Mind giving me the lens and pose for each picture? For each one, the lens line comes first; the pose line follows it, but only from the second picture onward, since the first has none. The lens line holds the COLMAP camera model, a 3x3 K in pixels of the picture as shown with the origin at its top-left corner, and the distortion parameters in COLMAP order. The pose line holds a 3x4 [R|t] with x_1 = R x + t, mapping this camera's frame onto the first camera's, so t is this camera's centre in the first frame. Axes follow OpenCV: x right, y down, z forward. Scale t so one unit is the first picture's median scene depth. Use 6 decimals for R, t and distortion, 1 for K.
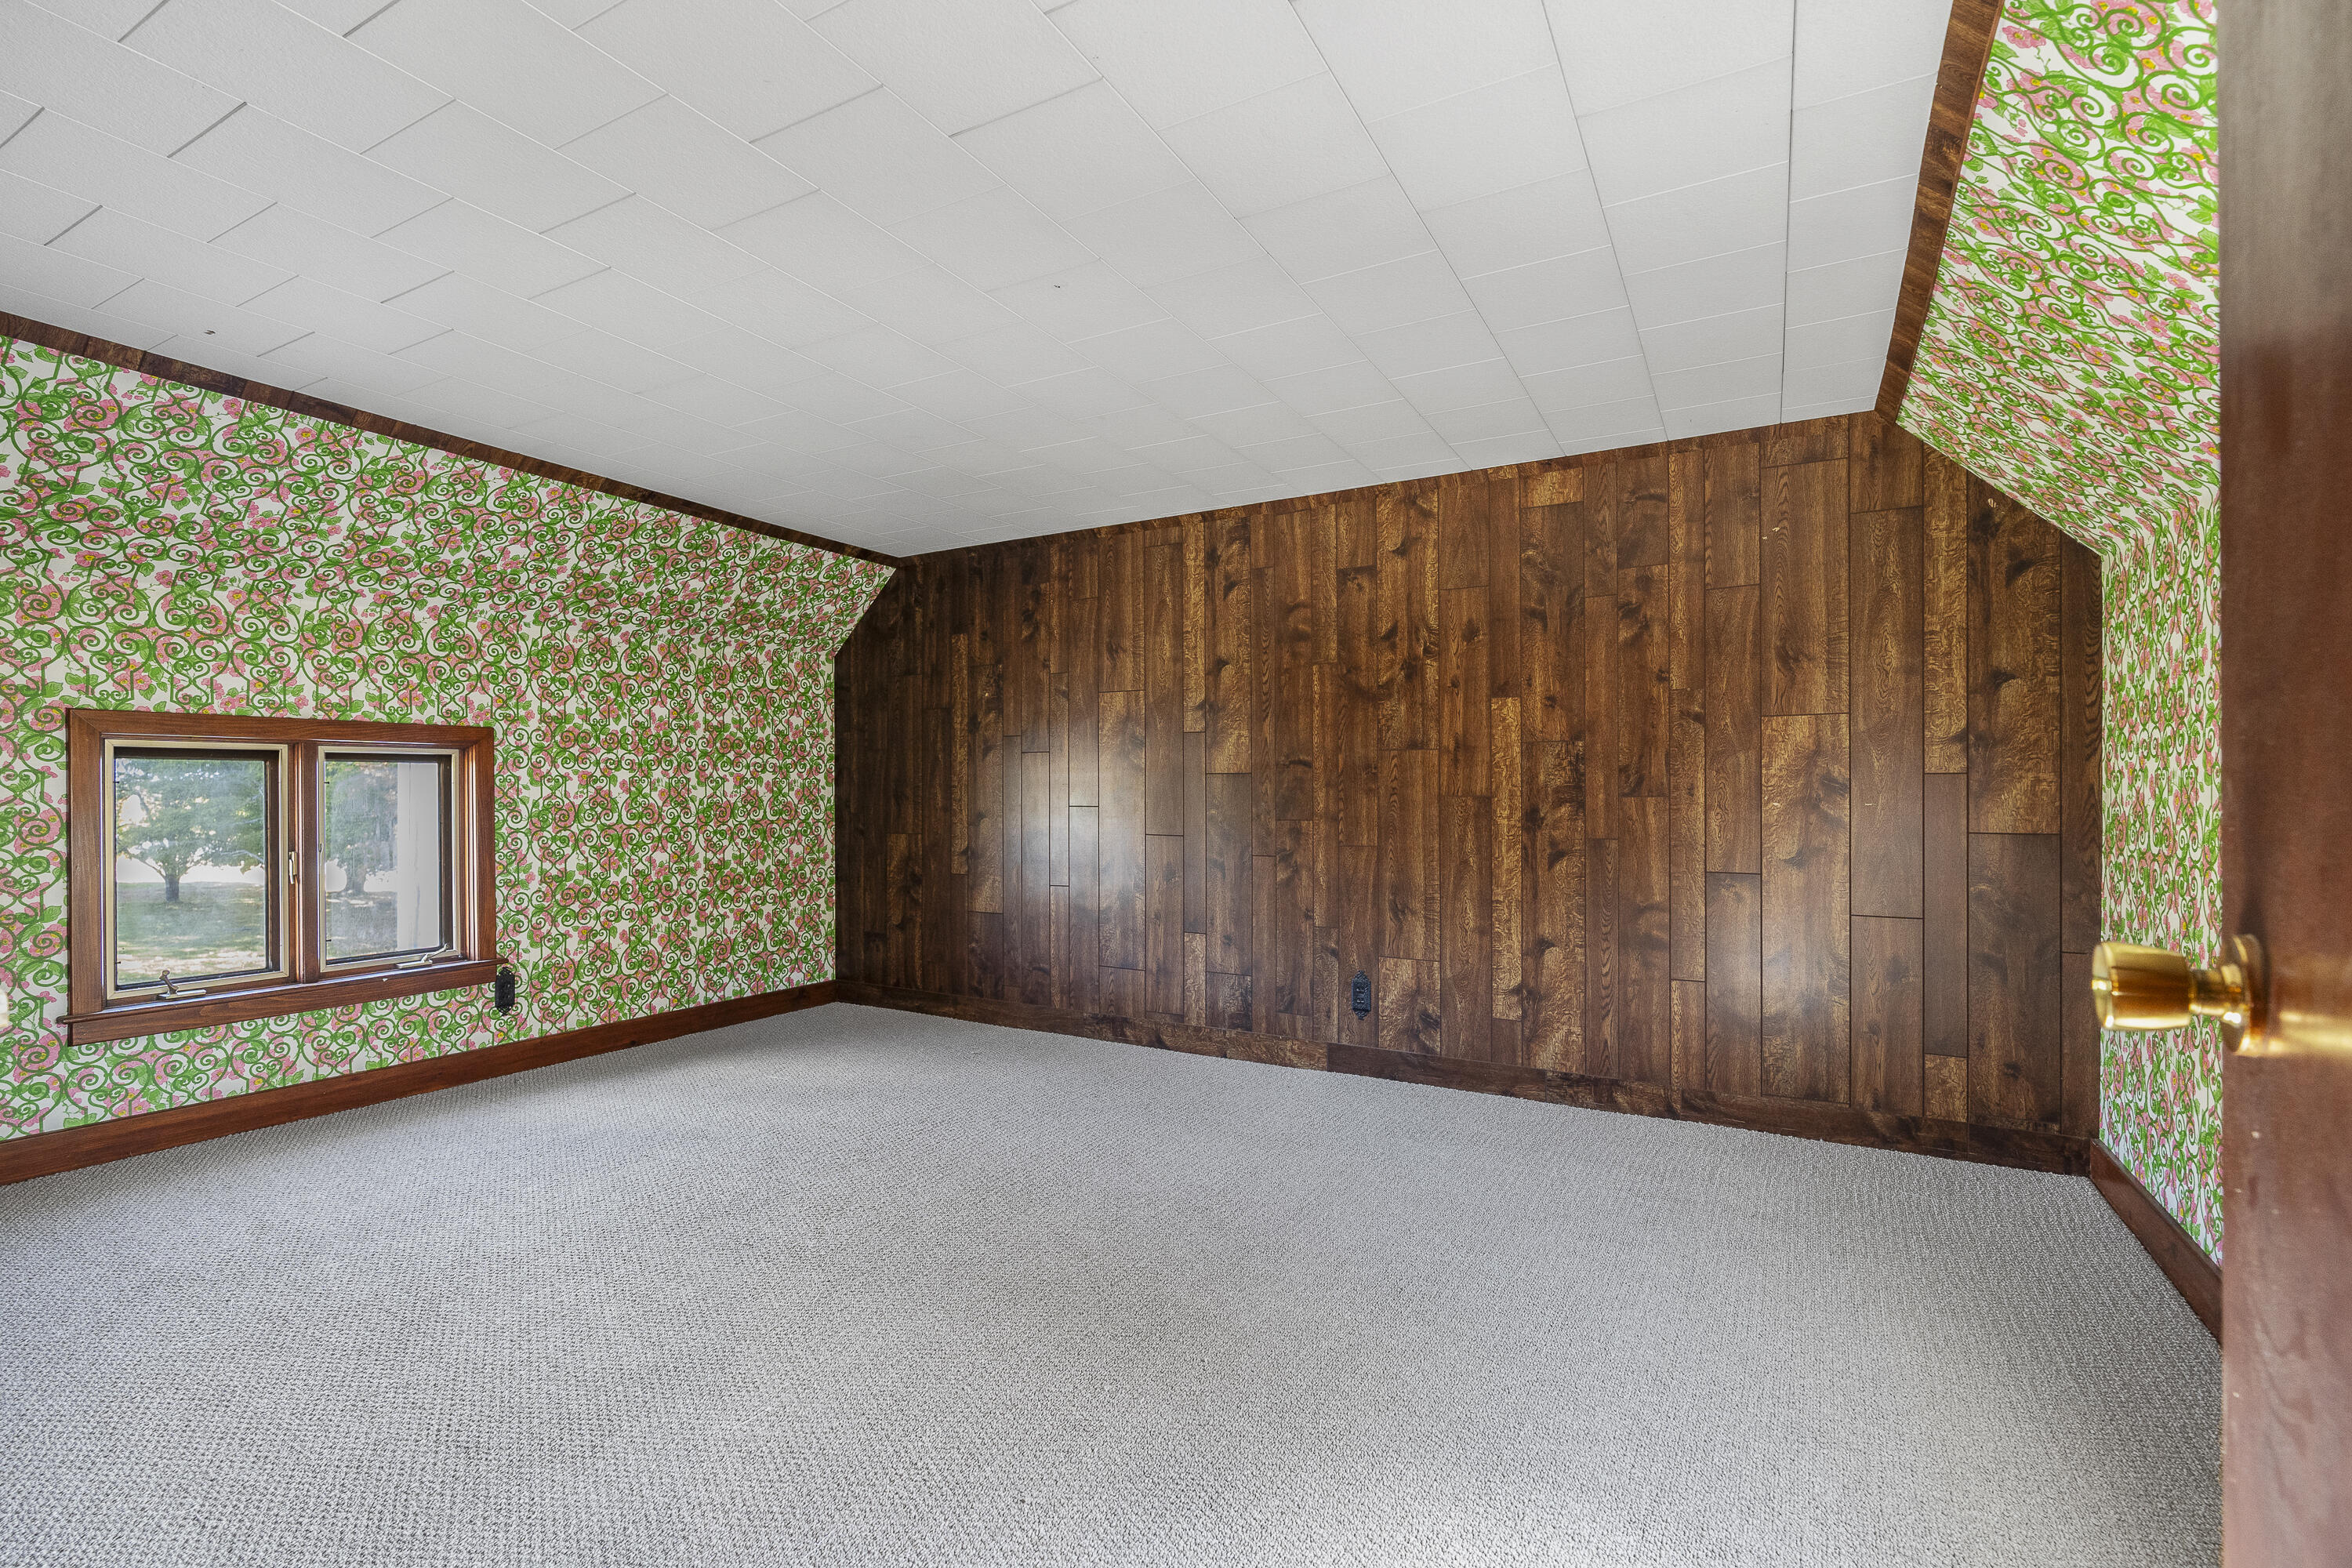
lens RADIAL K [[1118.4, 0, 1177.2], [0, 1118.4, 785.6], [0, 0, 1]] dist [-0.012895, 0.002929]
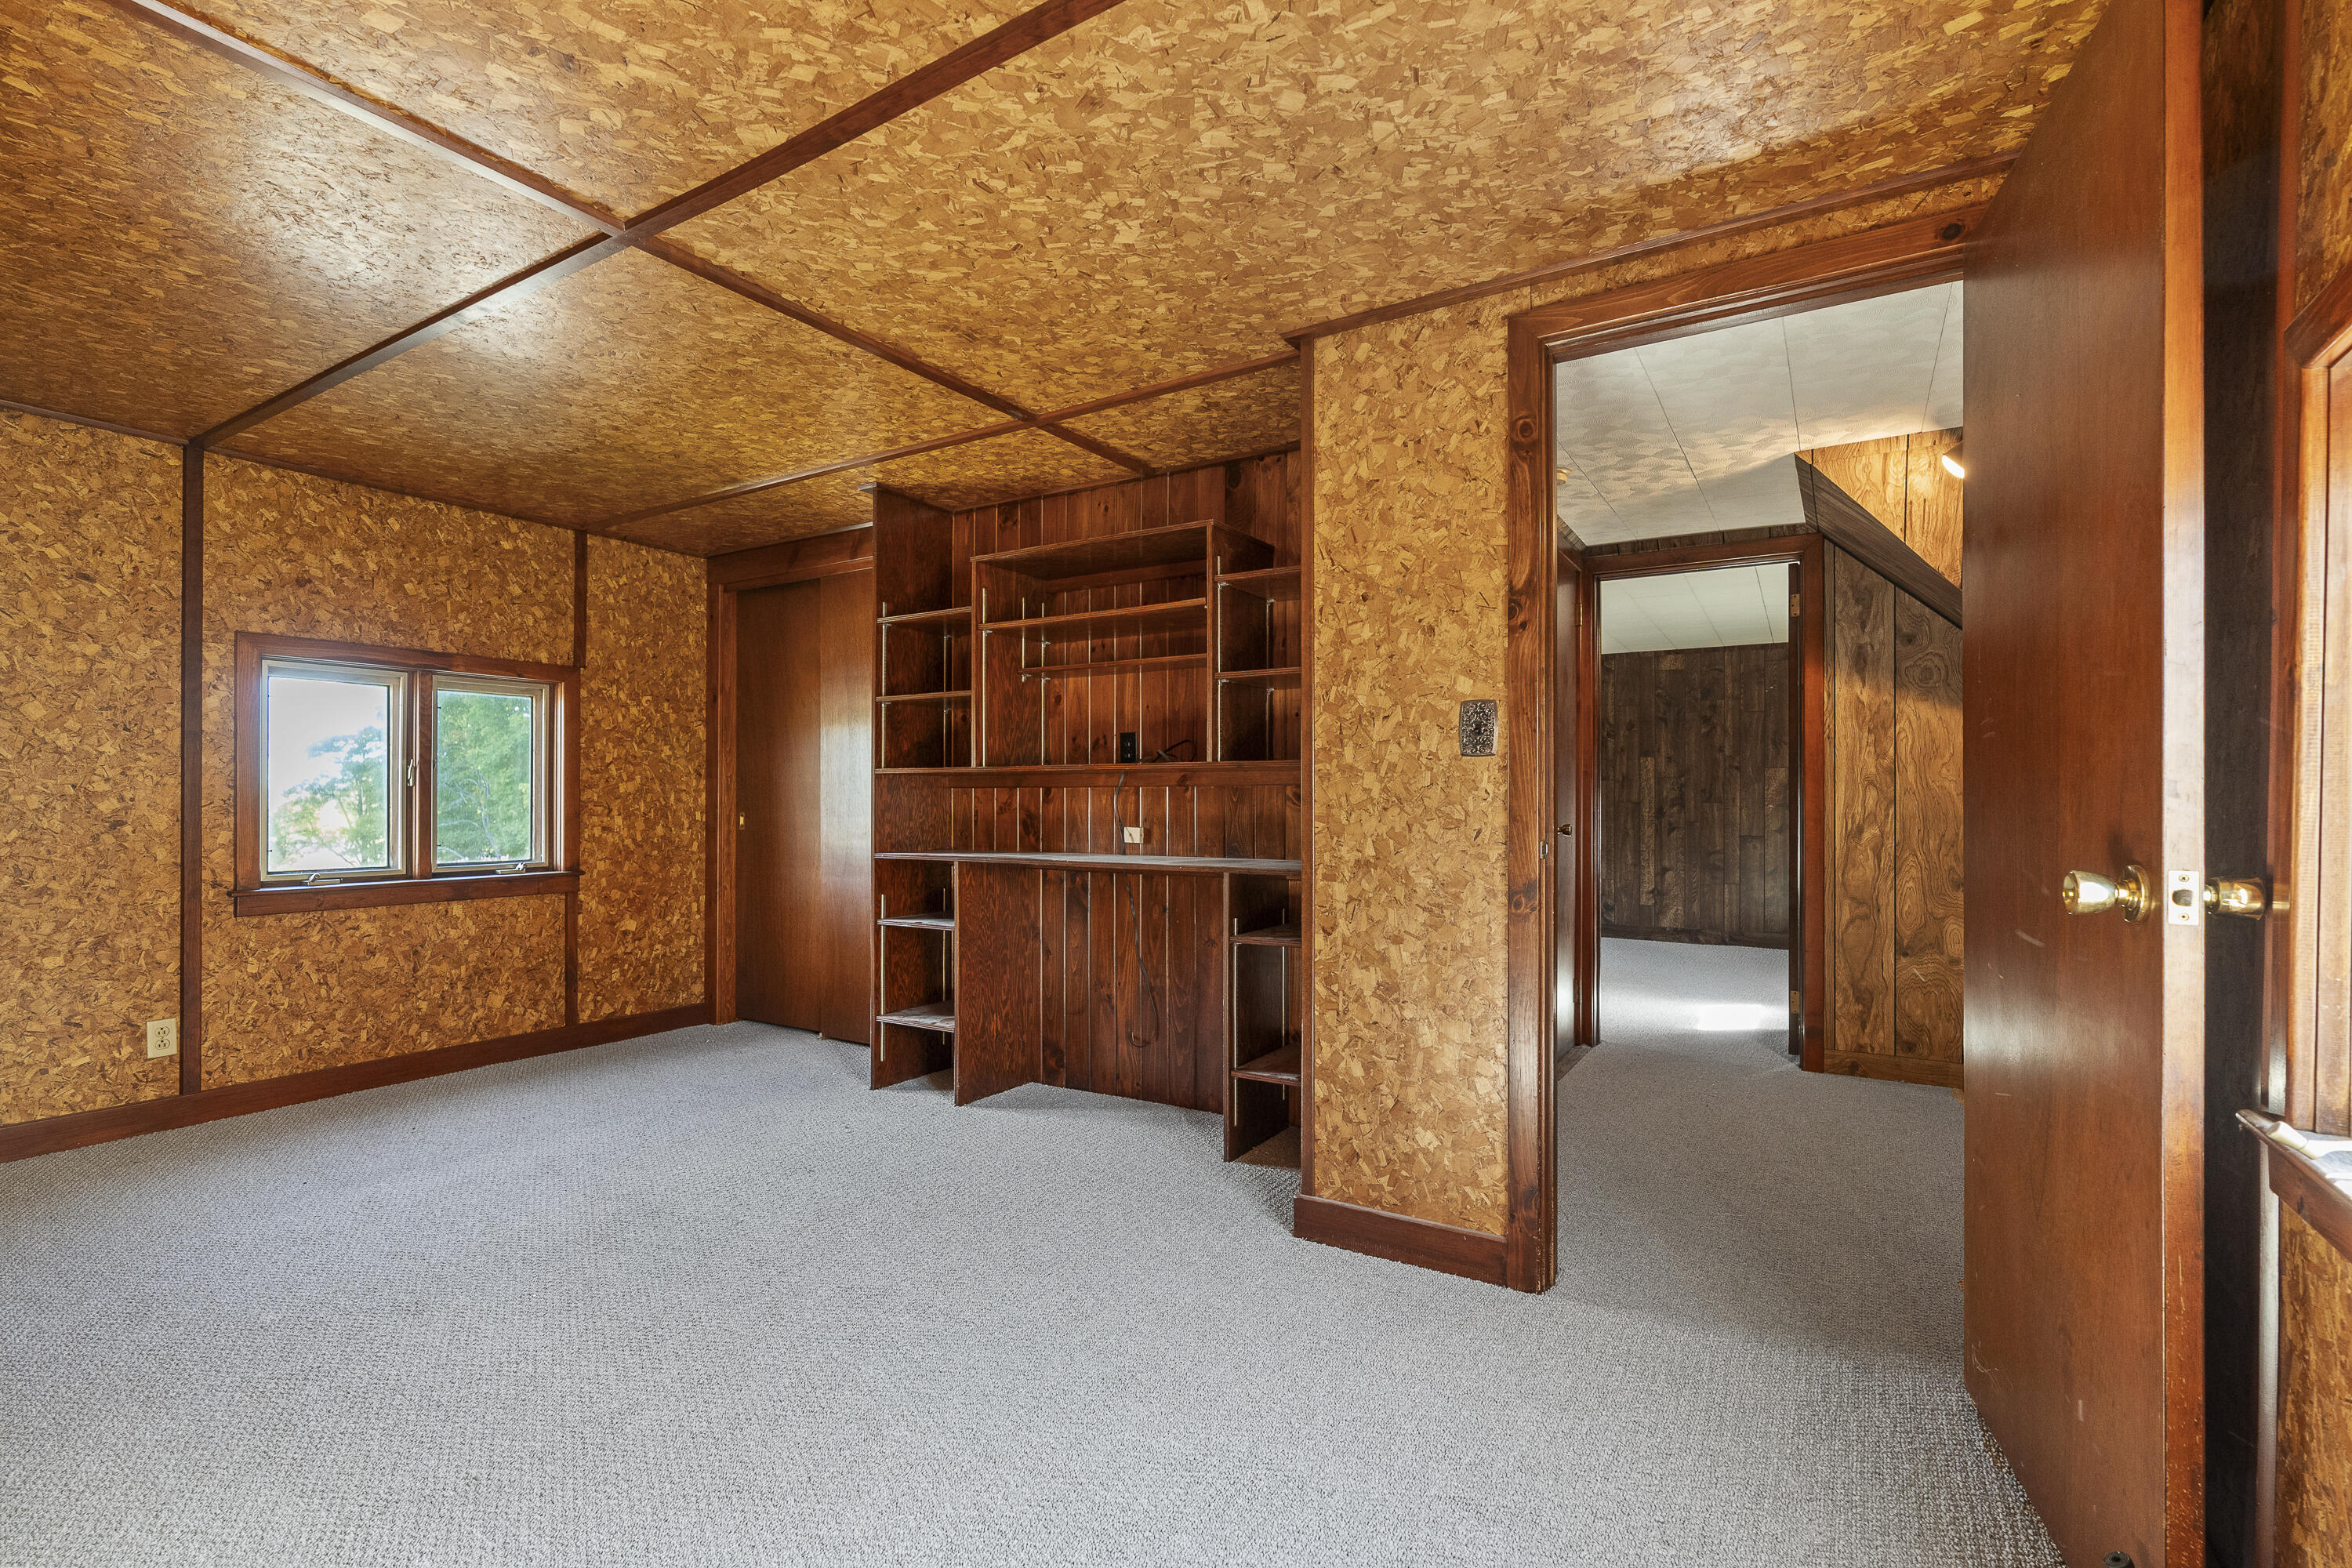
lens RADIAL K [[1118.4, 0, 1165.2], [0, 1118.4, 796.9], [0, 0, 1]] dist [-0.012895, 0.002929]
pose [[0.997806, 0.004380, -0.066062, -0.509640], [-0.004238, 0.999988, 0.002284, -0.002175], [0.066071, -0.002000, 0.997813, -1.255956]]
